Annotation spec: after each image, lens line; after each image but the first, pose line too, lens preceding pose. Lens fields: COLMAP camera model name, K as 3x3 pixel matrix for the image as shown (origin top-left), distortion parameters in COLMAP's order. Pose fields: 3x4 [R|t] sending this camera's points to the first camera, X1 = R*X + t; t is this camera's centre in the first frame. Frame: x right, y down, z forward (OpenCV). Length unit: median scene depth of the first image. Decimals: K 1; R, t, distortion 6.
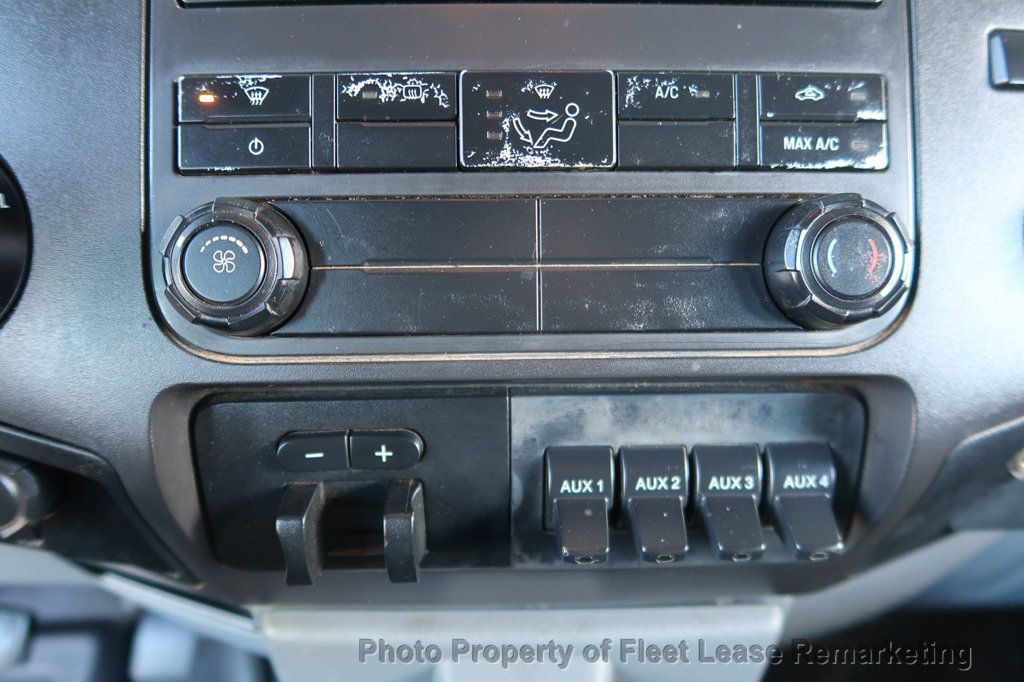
lens RADIAL K [[705.8, 0, 510.1], [0, 705.8, 339.3], [0, 0, 1]] dist [-0.027285, 0.012416]
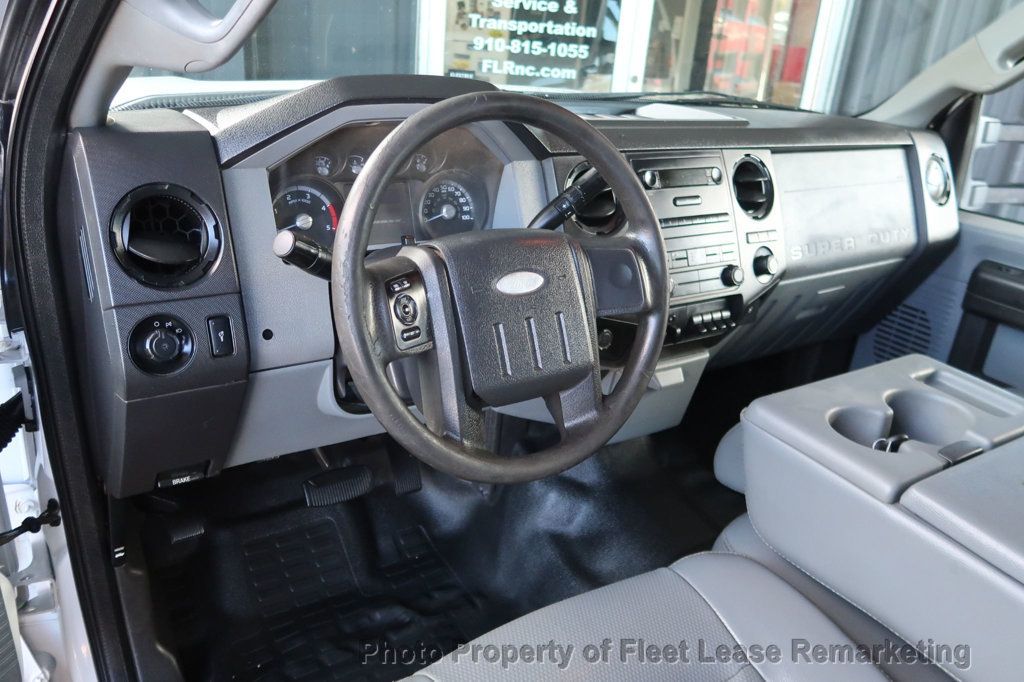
lens RADIAL K [[792.9, 0, 512.0], [0, 792.9, 341.0], [0, 0, 1]] dist [0.001818, -0.004366]
pose [[0.842289, -0.140806, 0.520311, -4.514078], [0.119023, 0.990036, 0.075246, -0.280891], [-0.525722, -0.001450, 0.850655, -3.614245]]
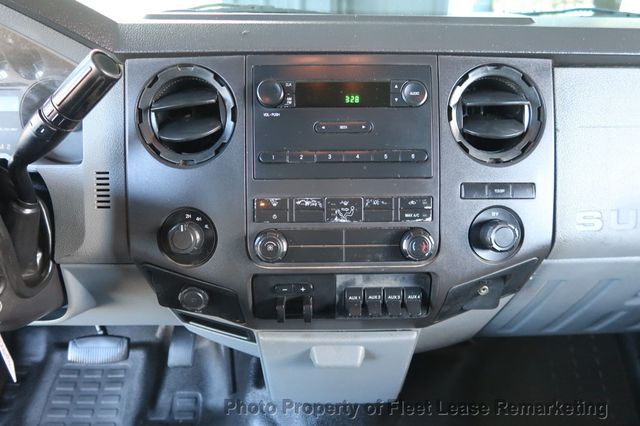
lens RADIAL K [[441.1, 0, 318.8], [0, 441.1, 211.9], [0, 0, 1]] dist [-0.027285, 0.012416]
pose [[0.999979, 0.004747, -0.004506, -0.088264], [-0.004442, 0.997849, 0.065399, -0.436696], [0.004807, -0.065377, 0.997849, -1.435458]]
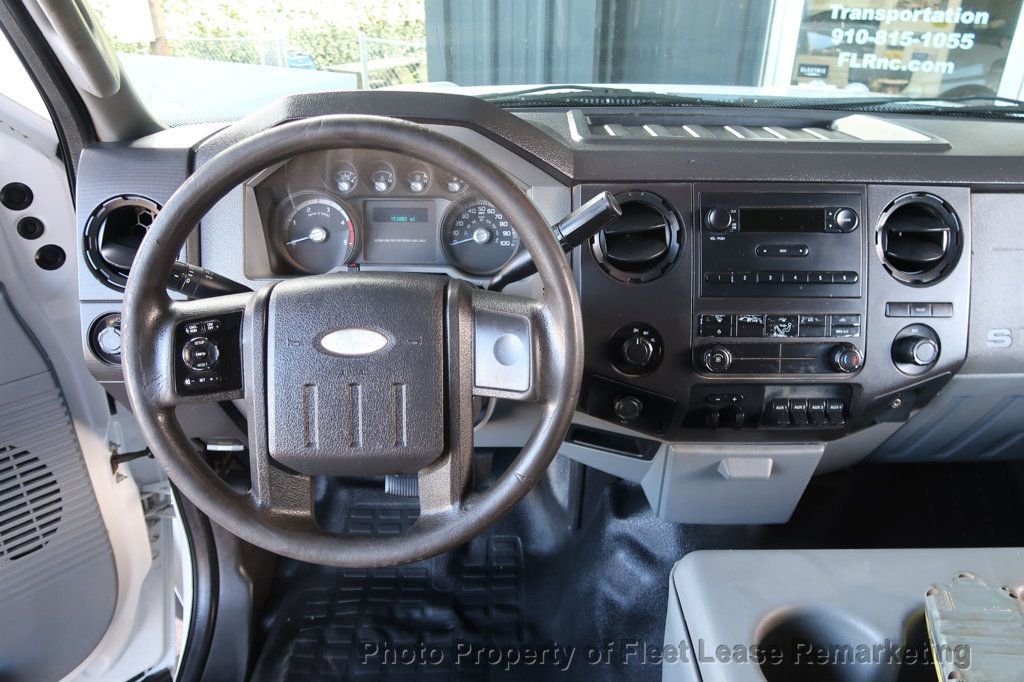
lens RADIAL K [[705.8, 0, 510.1], [0, 705.8, 339.3], [0, 0, 1]] dist [-0.027285, 0.012416]
pose [[0.999904, 0.013495, -0.003046, -1.562289], [-0.013162, 0.995759, 0.091052, -0.572923], [0.004262, -0.091003, 0.995841, -3.236119]]
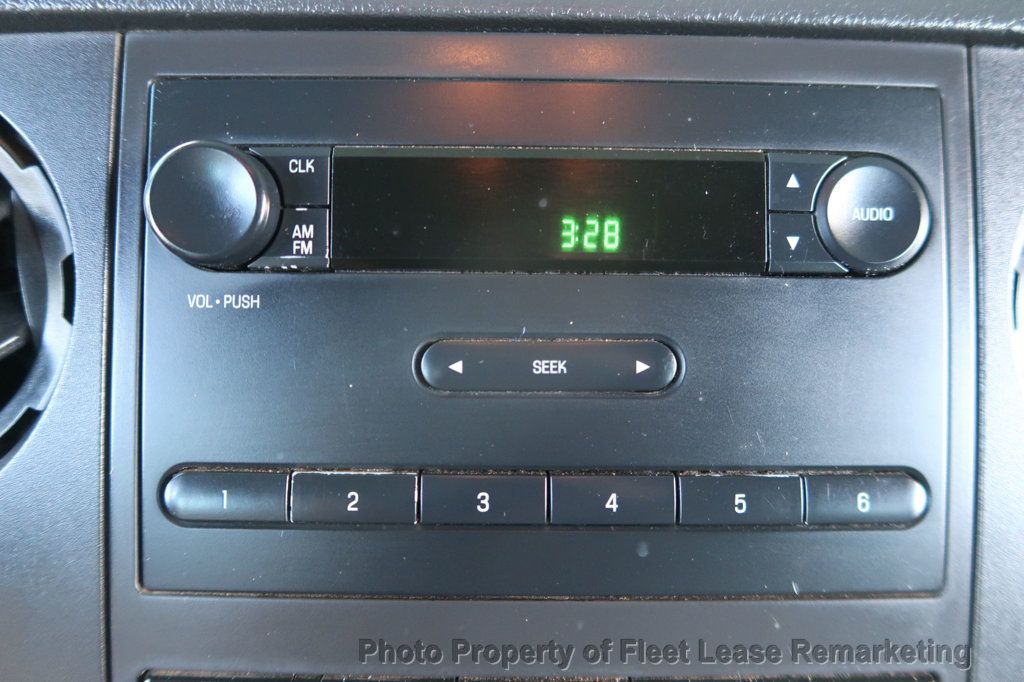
lens RADIAL K [[705.8, 0, 510.1], [0, 705.8, 339.3], [0, 0, 1]] dist [-0.027285, 0.012416]
pose [[0.999697, 0.022832, -0.009154, -0.007265], [-0.022208, 0.997744, 0.063348, -0.819318], [0.010579, -0.063125, 0.997950, 0.137530]]
